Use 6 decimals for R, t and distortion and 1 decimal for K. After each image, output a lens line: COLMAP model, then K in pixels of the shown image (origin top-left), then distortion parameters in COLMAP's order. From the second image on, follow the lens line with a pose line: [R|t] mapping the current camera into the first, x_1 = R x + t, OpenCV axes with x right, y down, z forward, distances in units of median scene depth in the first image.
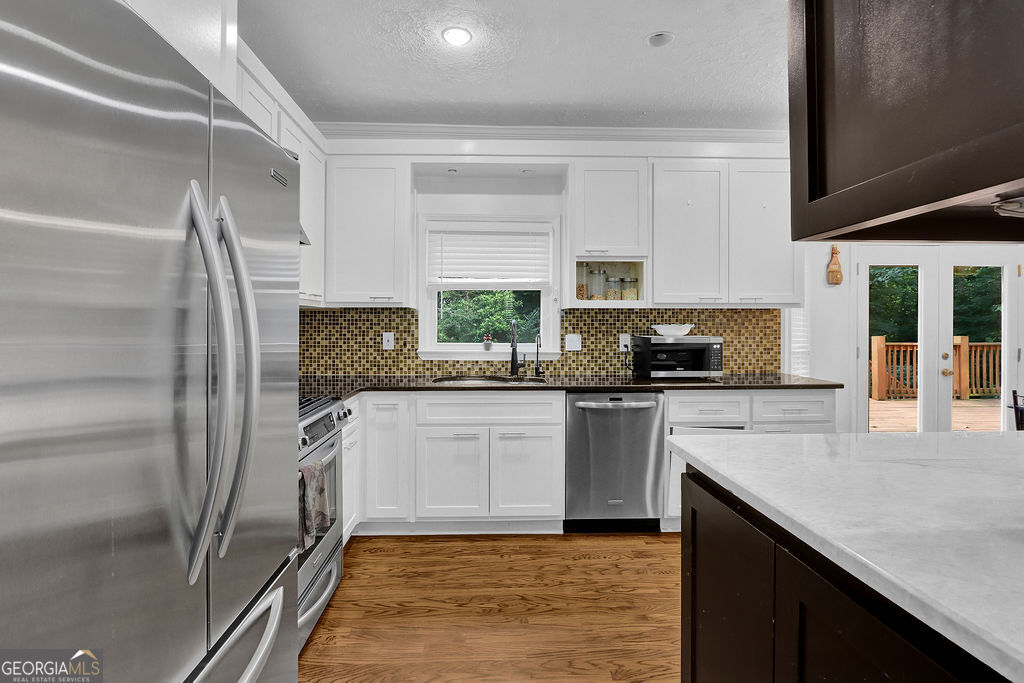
lens RADIAL K [[483.4, 0, 508.4], [0, 483.4, 322.7], [0, 0, 1]] dist [-0.002579, 0.001366]
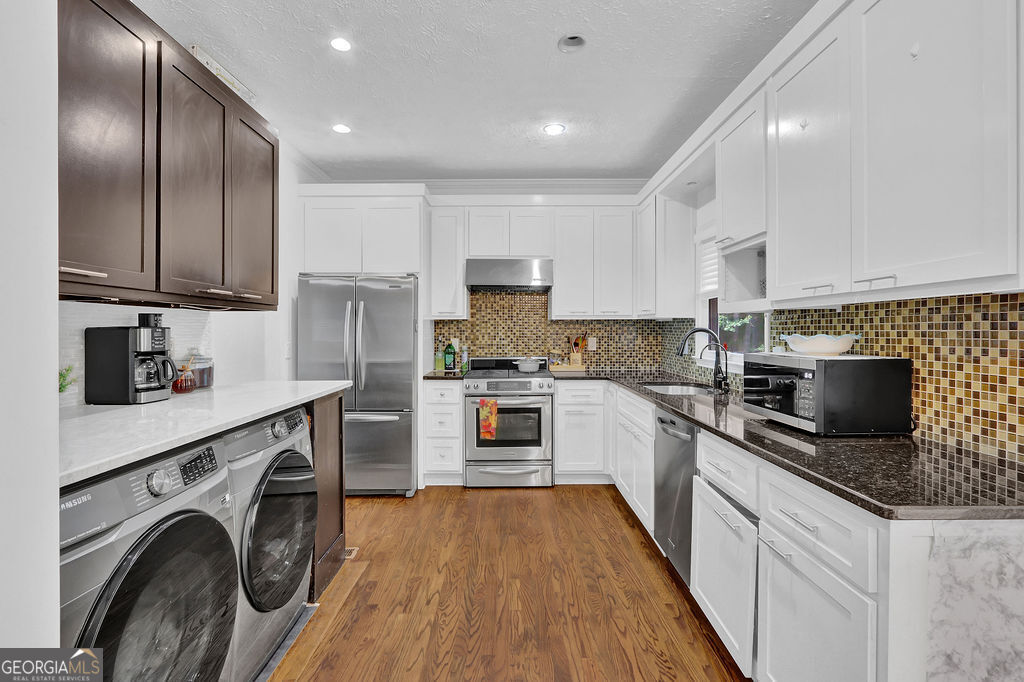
lens RADIAL K [[483.4, 0, 508.4], [0, 483.4, 322.2], [0, 0, 1]] dist [-0.002579, 0.001366]
pose [[-0.033019, -0.014026, -0.999356, 0.885685], [0.006603, 0.999877, -0.014251, -0.005227], [0.999433, -0.007069, -0.032922, 0.609189]]
